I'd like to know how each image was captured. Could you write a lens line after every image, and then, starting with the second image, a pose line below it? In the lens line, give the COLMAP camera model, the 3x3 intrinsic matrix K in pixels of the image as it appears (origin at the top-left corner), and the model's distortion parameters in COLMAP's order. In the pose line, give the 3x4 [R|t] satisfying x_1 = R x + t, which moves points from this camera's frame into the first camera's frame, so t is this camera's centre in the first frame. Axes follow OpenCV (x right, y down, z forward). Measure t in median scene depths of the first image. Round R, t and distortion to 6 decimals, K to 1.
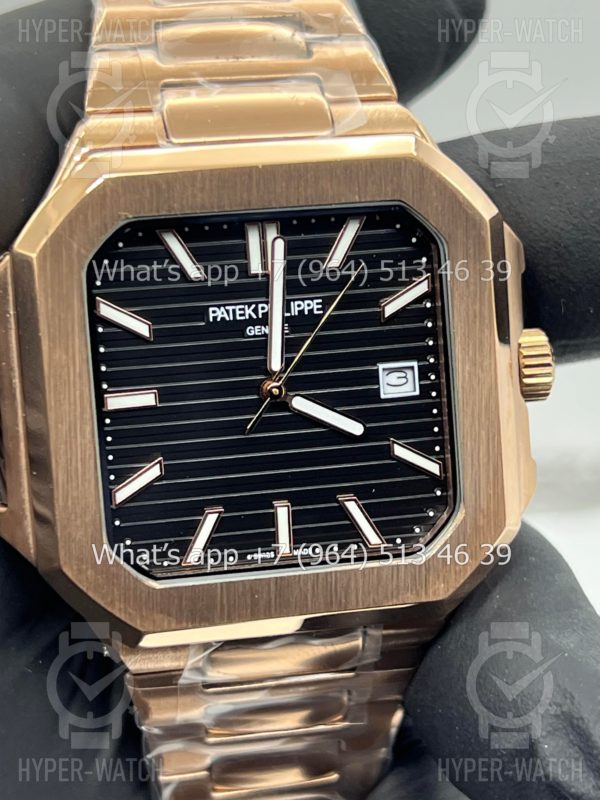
lens RADIAL K [[1889.2, 0, 302.3], [0, 1889.2, 409.1], [0, 0, 1]] dist [0.148103, 1.009644]
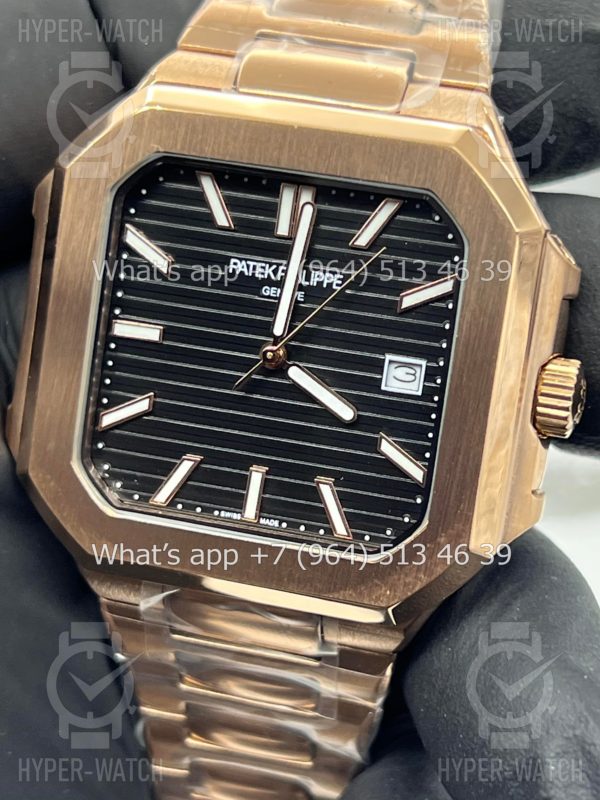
lens RADIAL K [[1889.2, 0, 302.3], [0, 1889.2, 409.1], [0, 0, 1]] dist [0.148103, 1.009644]
pose [[0.906235, 0.236864, -0.350190, 0.350314], [-0.238512, 0.970352, 0.039102, -0.024437], [0.349069, 0.048089, 0.935862, 0.084191]]
